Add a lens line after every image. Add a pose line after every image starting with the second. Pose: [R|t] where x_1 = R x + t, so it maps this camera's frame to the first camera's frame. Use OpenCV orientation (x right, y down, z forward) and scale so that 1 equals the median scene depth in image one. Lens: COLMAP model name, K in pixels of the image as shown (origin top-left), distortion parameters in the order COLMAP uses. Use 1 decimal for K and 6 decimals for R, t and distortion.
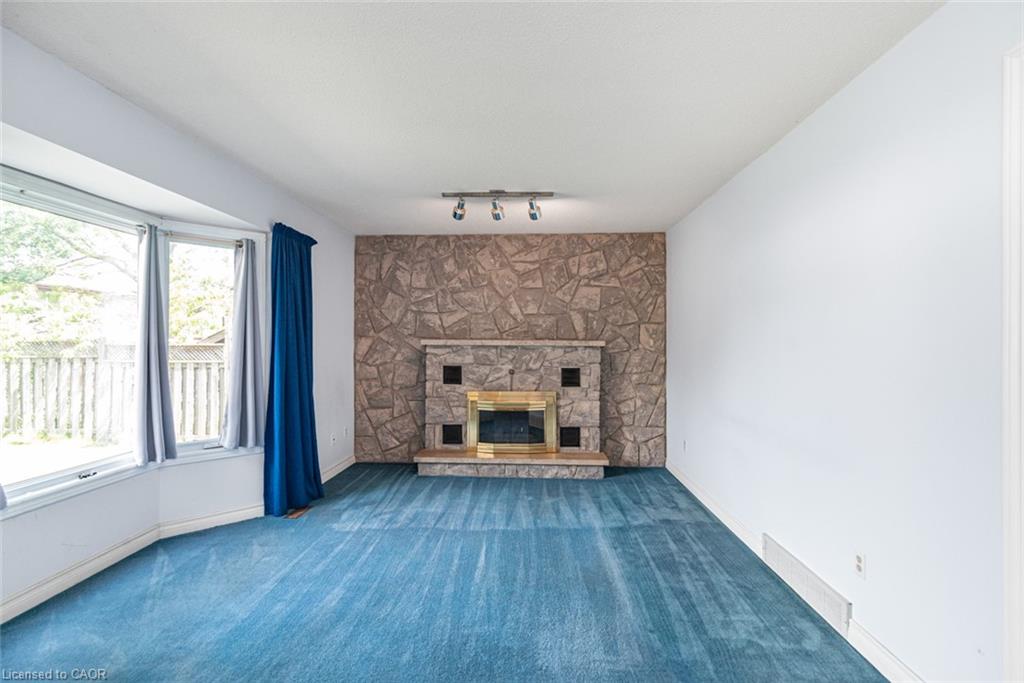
lens RADIAL K [[469.4, 0, 509.3], [0, 469.4, 342.3], [0, 0, 1]] dist [0.011291, -0.000255]
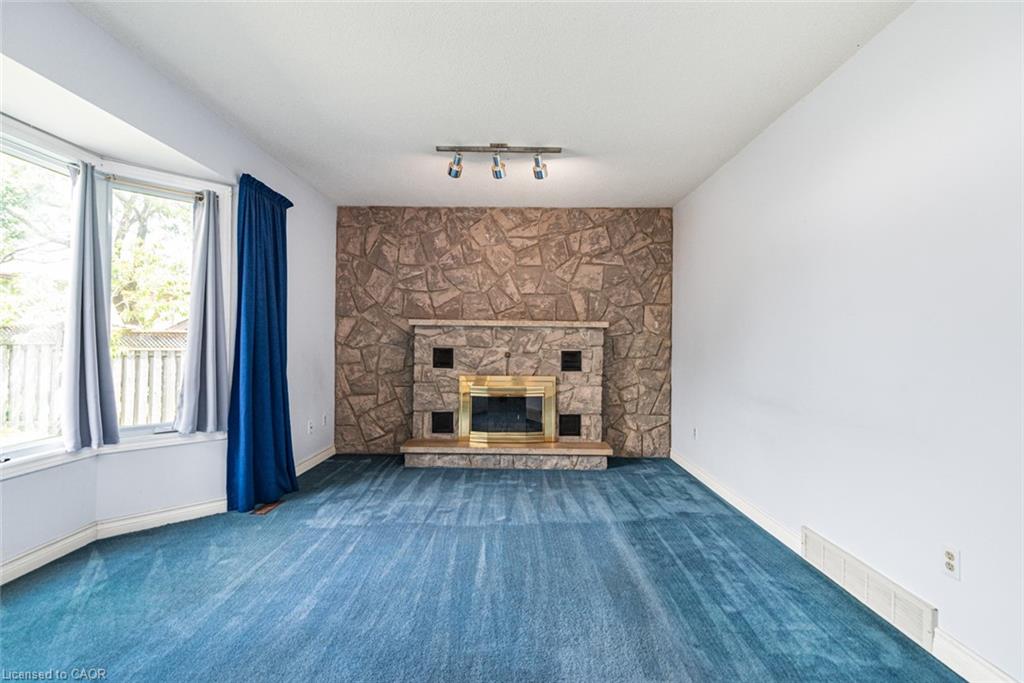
lens RADIAL K [[469.4, 0, 515.2], [0, 469.4, 339.2], [0, 0, 1]] dist [0.011291, -0.000255]
pose [[0.999029, 0.008630, 0.043204, -0.029350], [-0.008640, 0.999963, 0.000061, 0.045077], [-0.043202, -0.000434, 0.999066, 0.106842]]
